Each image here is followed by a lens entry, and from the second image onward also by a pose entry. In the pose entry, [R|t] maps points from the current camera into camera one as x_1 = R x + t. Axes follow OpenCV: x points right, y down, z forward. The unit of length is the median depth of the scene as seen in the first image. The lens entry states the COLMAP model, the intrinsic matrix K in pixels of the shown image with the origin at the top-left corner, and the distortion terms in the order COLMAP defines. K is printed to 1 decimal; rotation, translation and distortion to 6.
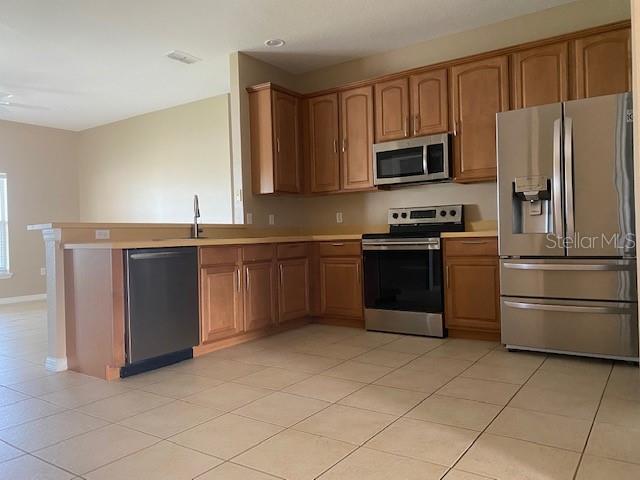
lens RADIAL K [[493.0, 0, 323.4], [0, 493.0, 238.5], [0, 0, 1]] dist [0.045105, -0.035595]
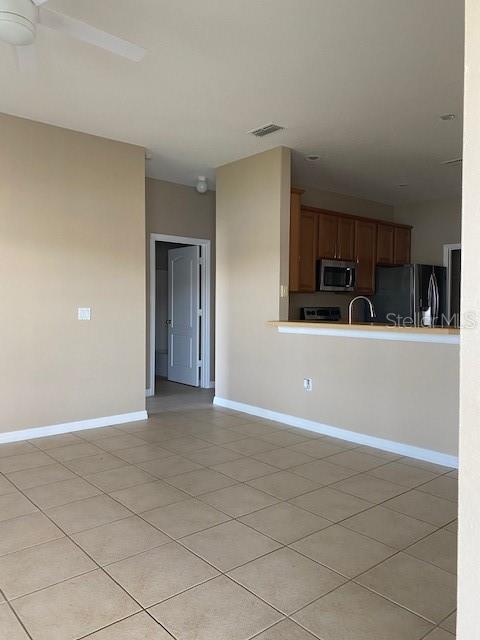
lens RADIAL K [[493.0, 0, 241.7], [0, 493.0, 322.1], [0, 0, 1]] dist [0.045105, -0.035595]
pose [[0.251736, -0.015856, 0.967666, -1.283416], [-0.006342, 0.999817, 0.018033, -0.047928], [-0.967775, -0.010676, 0.251589, 0.911000]]
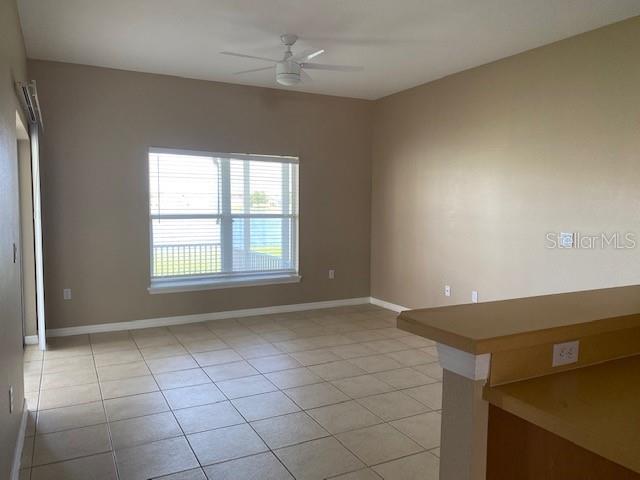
lens RADIAL K [[493.0, 0, 323.7], [0, 493.0, 237.1], [0, 0, 1]] dist [0.045105, -0.035595]
pose [[0.884353, 0.065907, -0.462143, -0.334681], [-0.042097, 0.997209, 0.061657, -0.084698], [0.464917, -0.035072, 0.884659, 0.449443]]
